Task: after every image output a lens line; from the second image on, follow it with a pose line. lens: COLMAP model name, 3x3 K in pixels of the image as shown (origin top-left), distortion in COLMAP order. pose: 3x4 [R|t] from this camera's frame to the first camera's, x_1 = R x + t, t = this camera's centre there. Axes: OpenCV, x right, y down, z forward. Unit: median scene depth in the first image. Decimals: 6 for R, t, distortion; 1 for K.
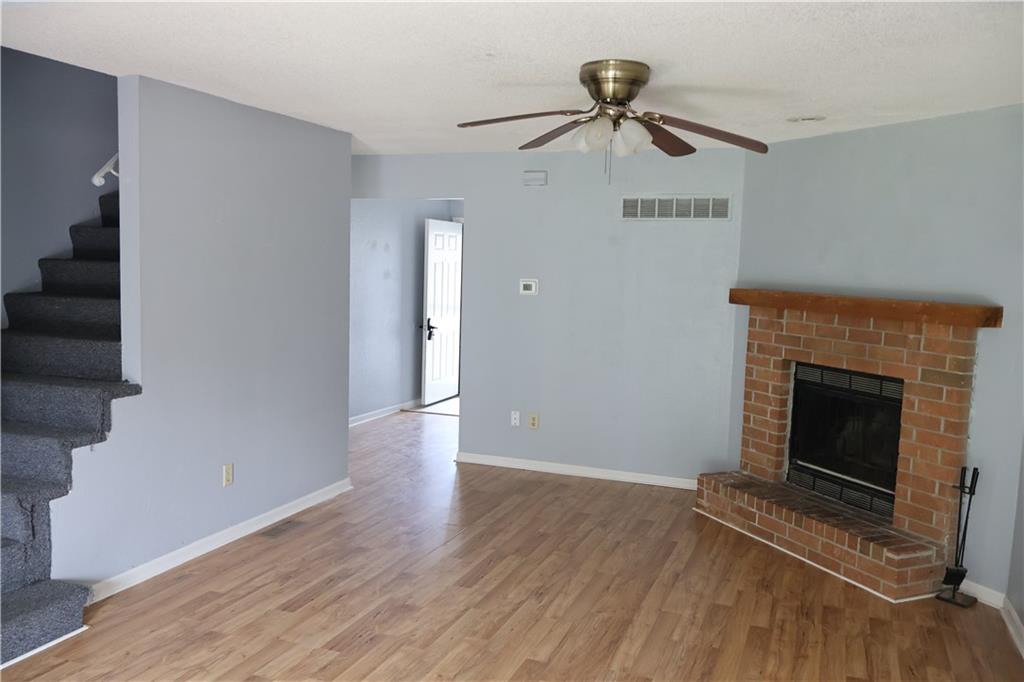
lens RADIAL K [[852.1, 0, 512.0], [0, 852.1, 341.0], [0, 0, 1]] dist [-0.000454, 0.003864]
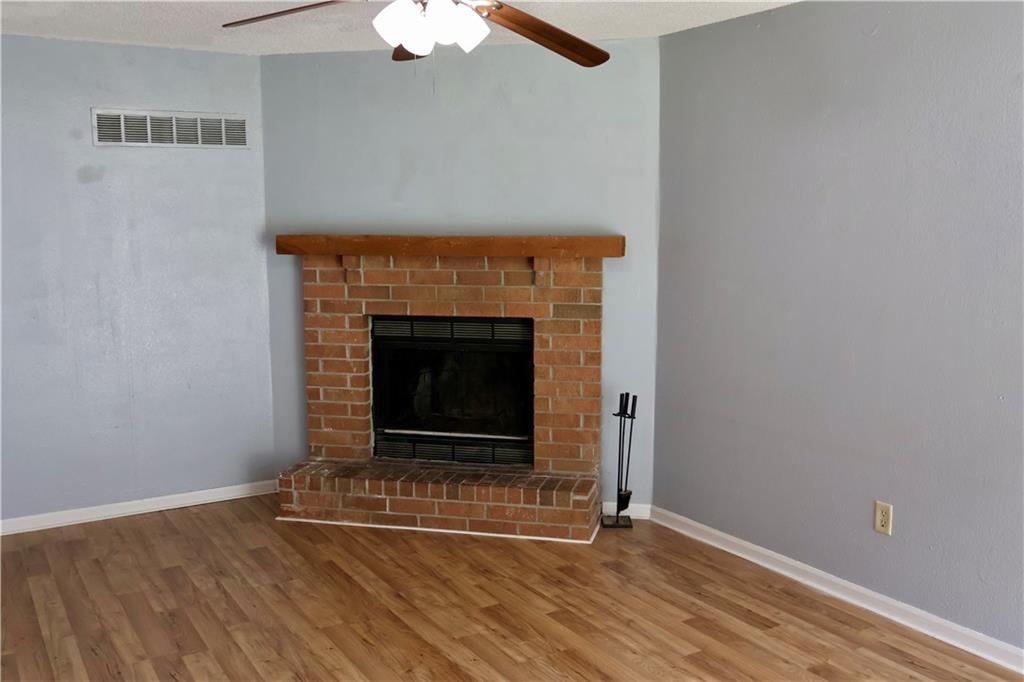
lens RADIAL K [[962.6, 0, 512.0], [0, 962.6, 341.0], [0, 0, 1]] dist [0.017611, 0.003289]
pose [[0.616688, -0.137687, 0.775073, -0.350869], [0.099394, 0.990324, 0.096842, -0.032623], [-0.780908, 0.017317, 0.624406, 0.300826]]
